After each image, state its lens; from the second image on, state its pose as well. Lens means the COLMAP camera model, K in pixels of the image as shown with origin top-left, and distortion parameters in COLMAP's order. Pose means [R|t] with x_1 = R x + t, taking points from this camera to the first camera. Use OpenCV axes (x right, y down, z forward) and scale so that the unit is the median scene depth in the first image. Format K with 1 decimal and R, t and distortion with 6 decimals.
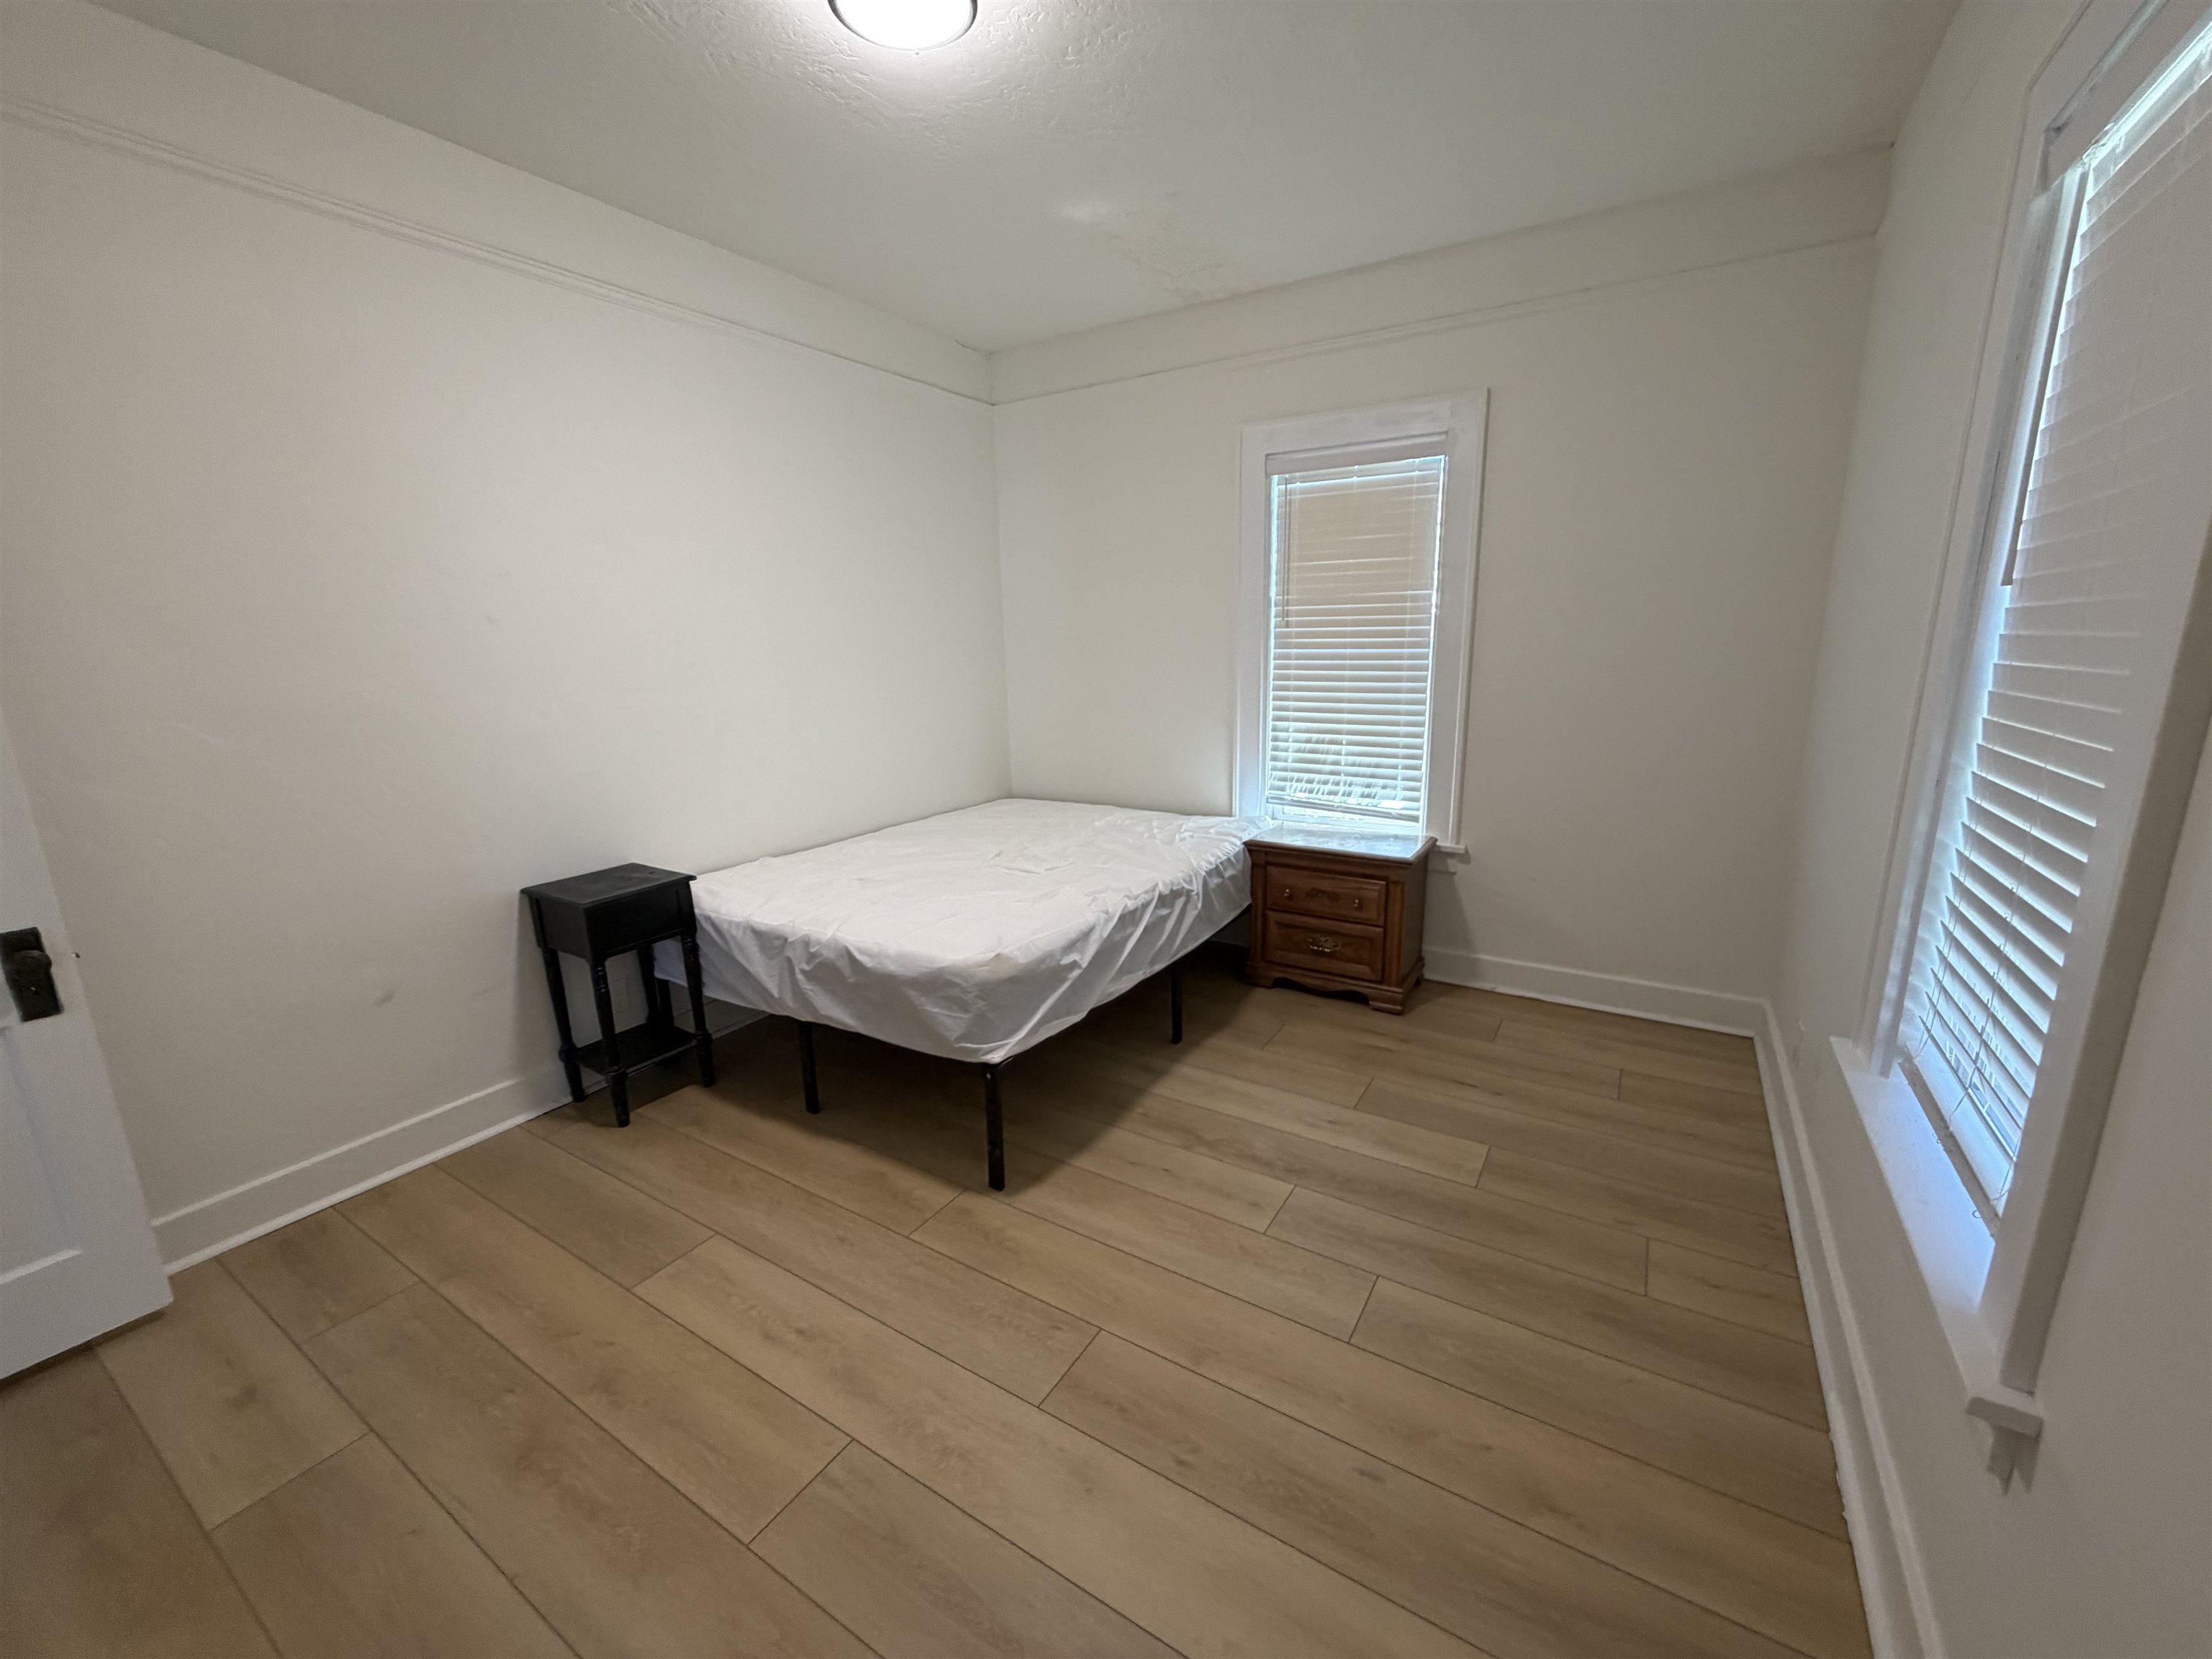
lens RADIAL K [[878.5, 0, 1102.5], [0, 878.5, 834.3], [0, 0, 1]] dist [0.000146, 0.000166]
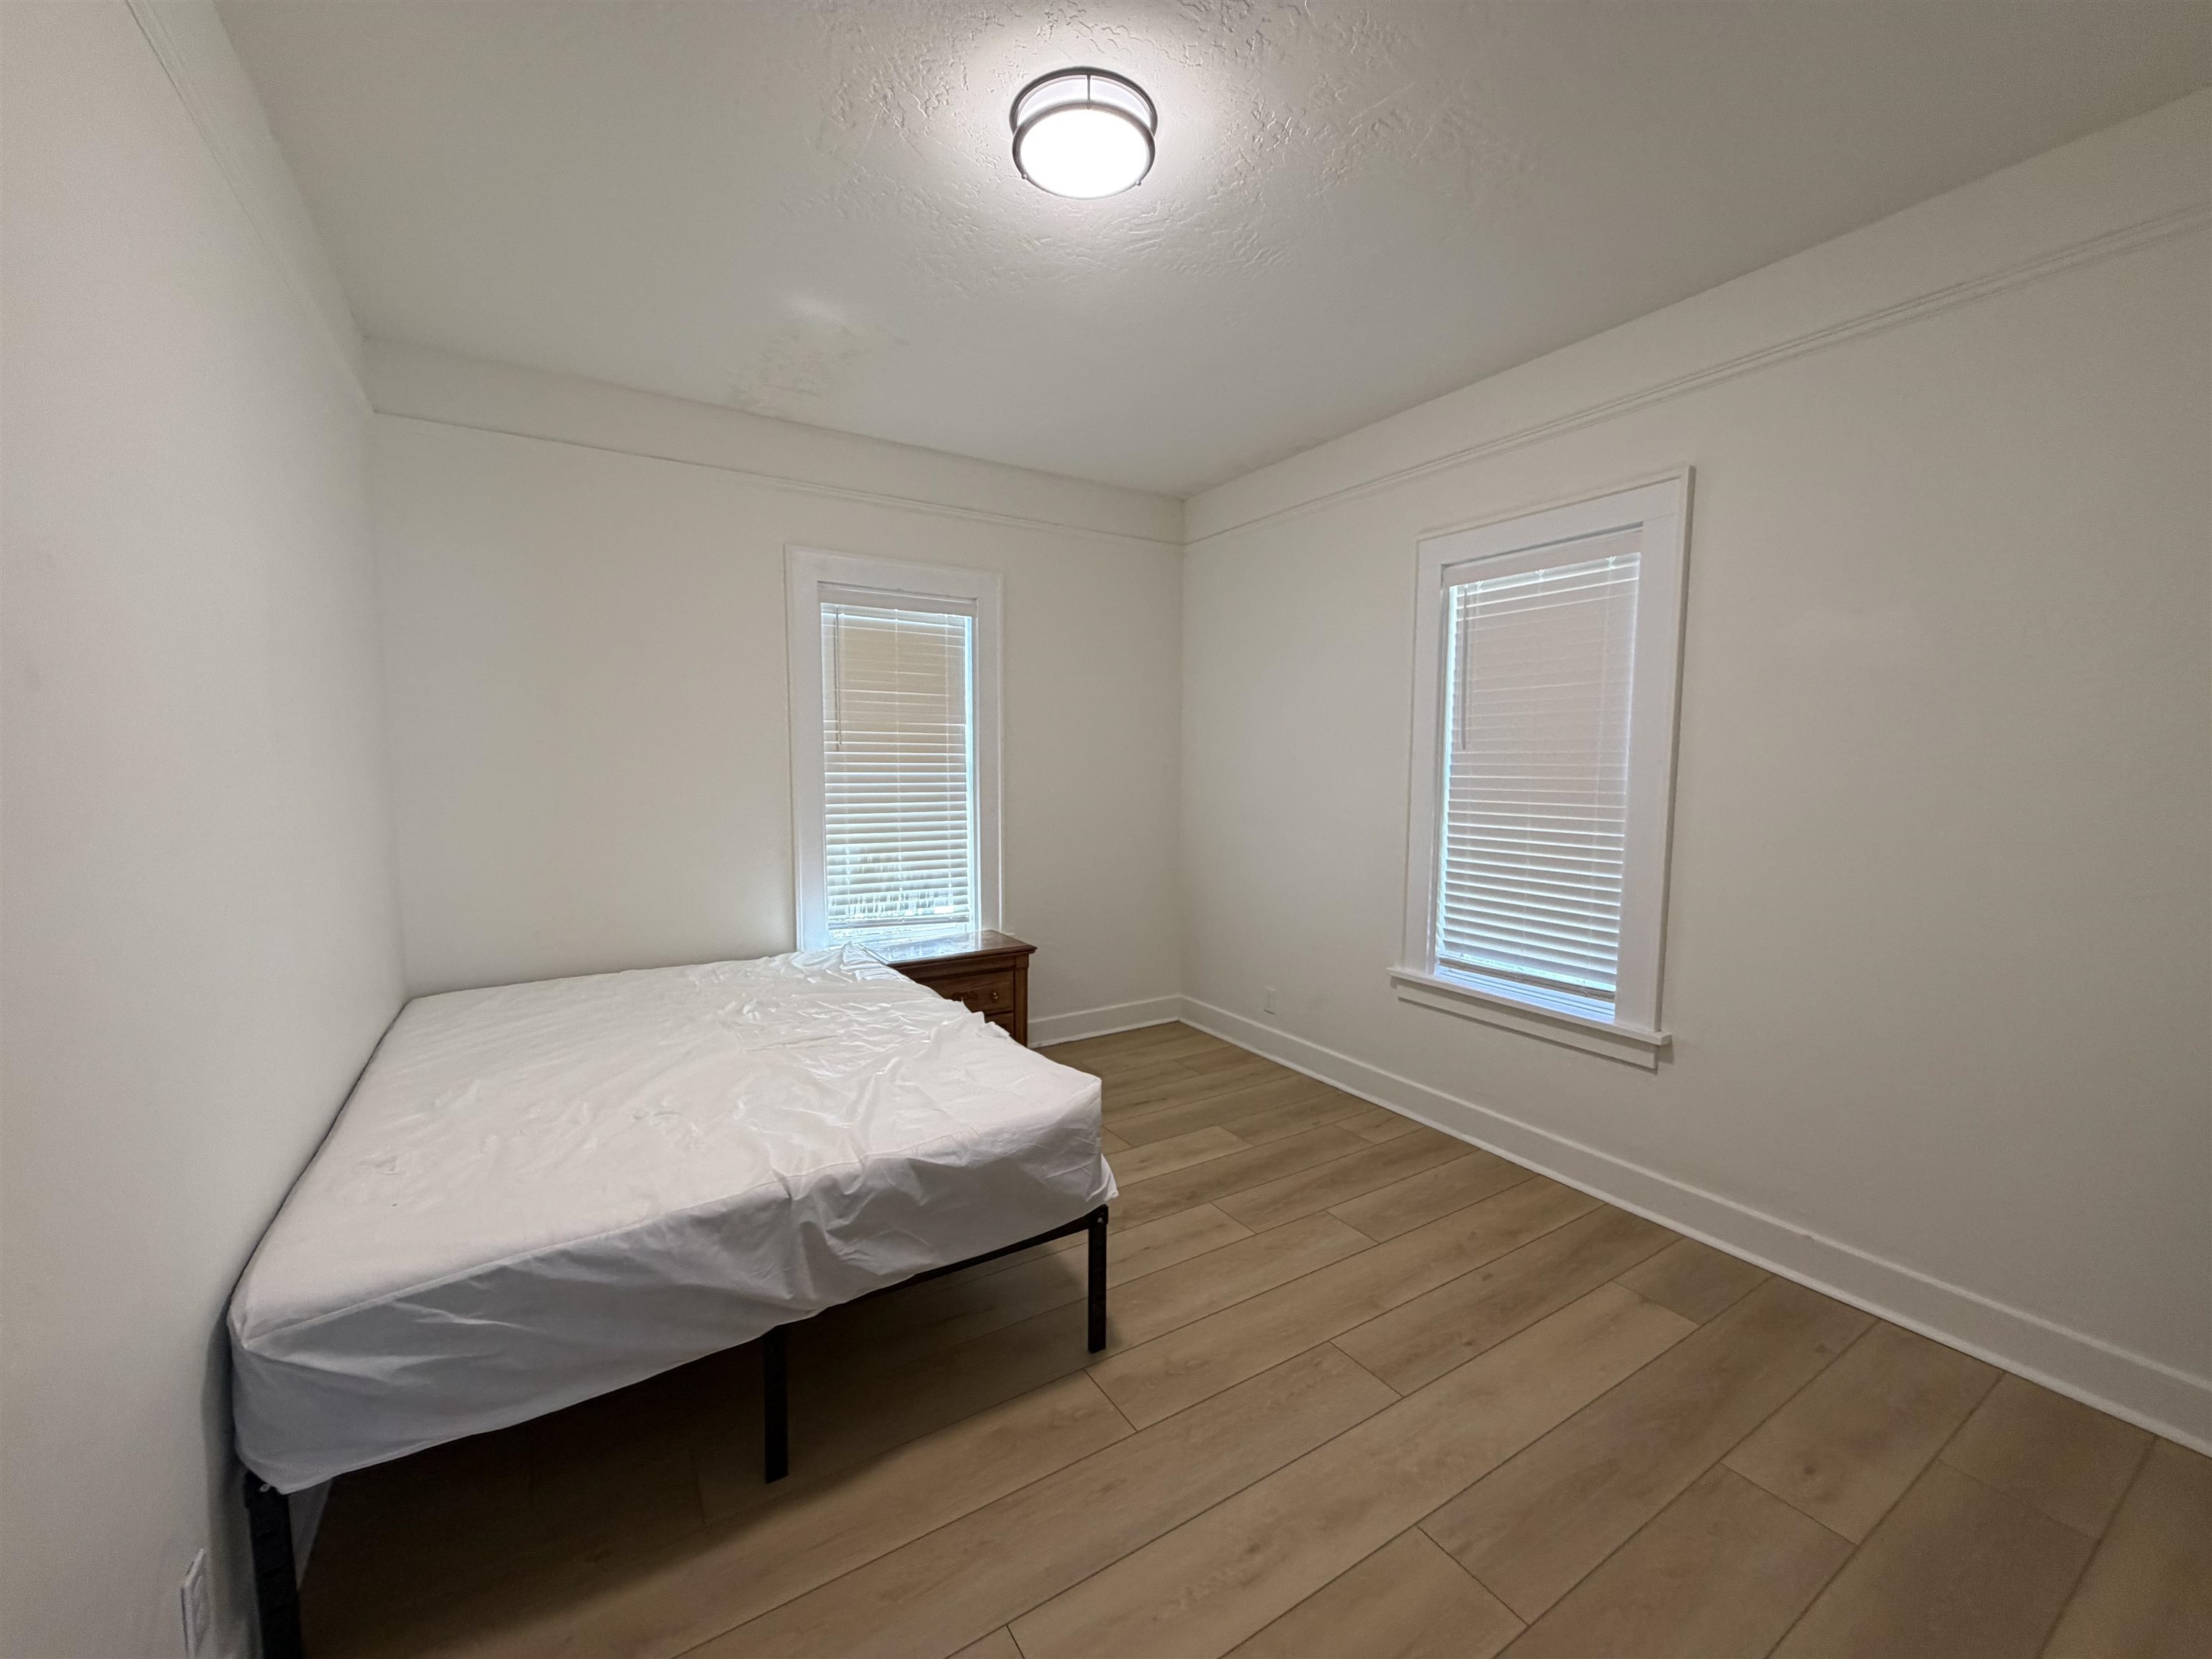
lens RADIAL K [[878.5, 0, 1102.5], [0, 878.5, 834.3], [0, 0, 1]] dist [0.000146, 0.000166]
pose [[0.437677, -0.057071, 0.897319, -0.593692], [0.185556, 0.982234, -0.028035, -0.061655], [-0.879777, 0.178773, 0.440491, 0.329985]]
